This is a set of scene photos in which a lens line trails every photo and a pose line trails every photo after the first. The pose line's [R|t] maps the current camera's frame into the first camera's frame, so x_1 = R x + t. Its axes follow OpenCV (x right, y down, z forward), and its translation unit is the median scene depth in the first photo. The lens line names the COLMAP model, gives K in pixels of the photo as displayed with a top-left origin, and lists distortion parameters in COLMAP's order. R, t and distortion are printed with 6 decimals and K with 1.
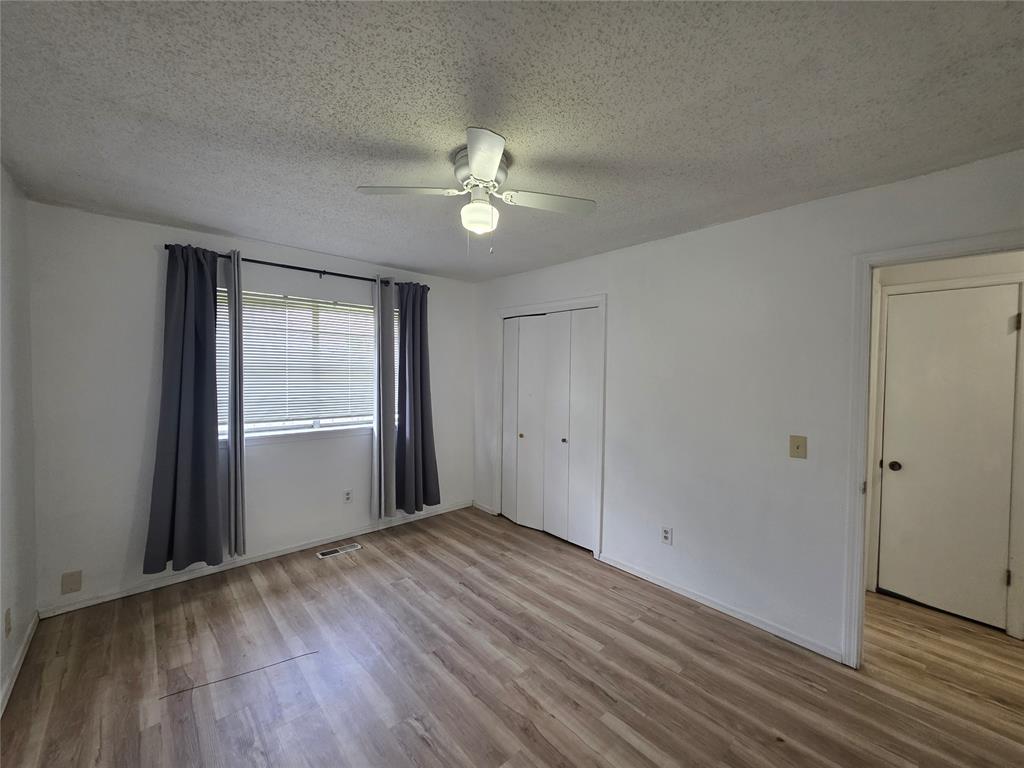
lens RADIAL K [[410.7, 0, 512.2], [0, 410.7, 379.8], [0, 0, 1]] dist [0.000027, 0.000685]
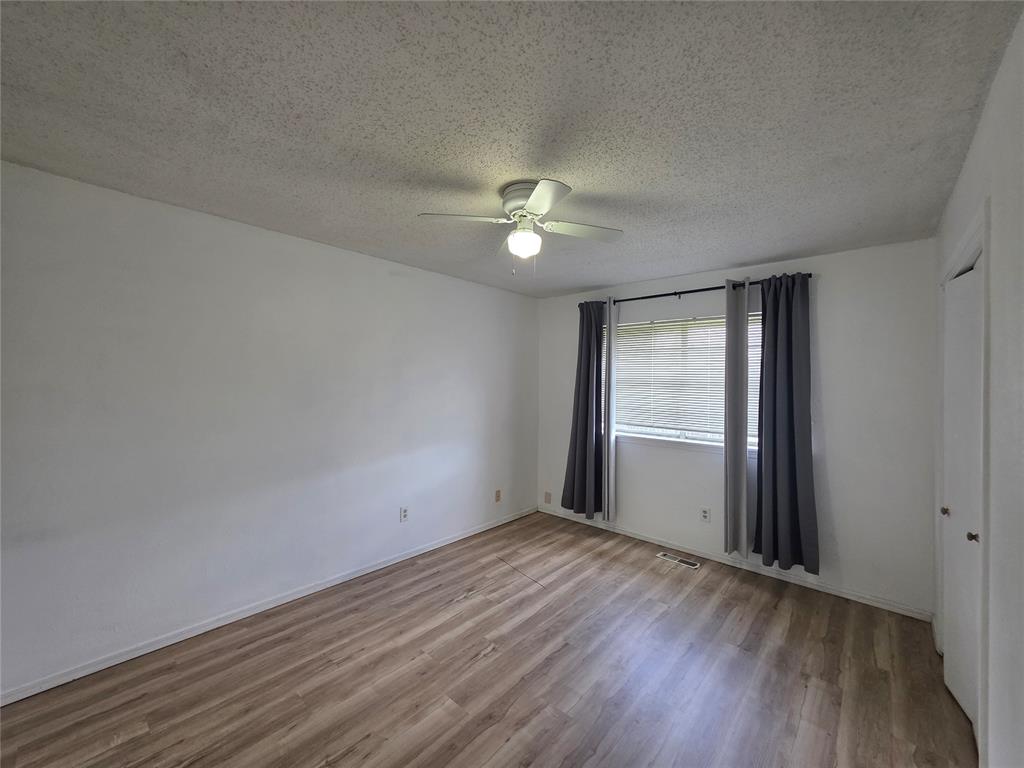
lens RADIAL K [[410.7, 0, 512.2], [0, 410.7, 379.8], [0, 0, 1]] dist [0.000027, 0.000685]
pose [[0.097965, -0.016633, -0.995051, 0.608197], [-0.037614, 0.999084, -0.020404, 0.003341], [0.994479, 0.039427, 0.097250, 0.508179]]
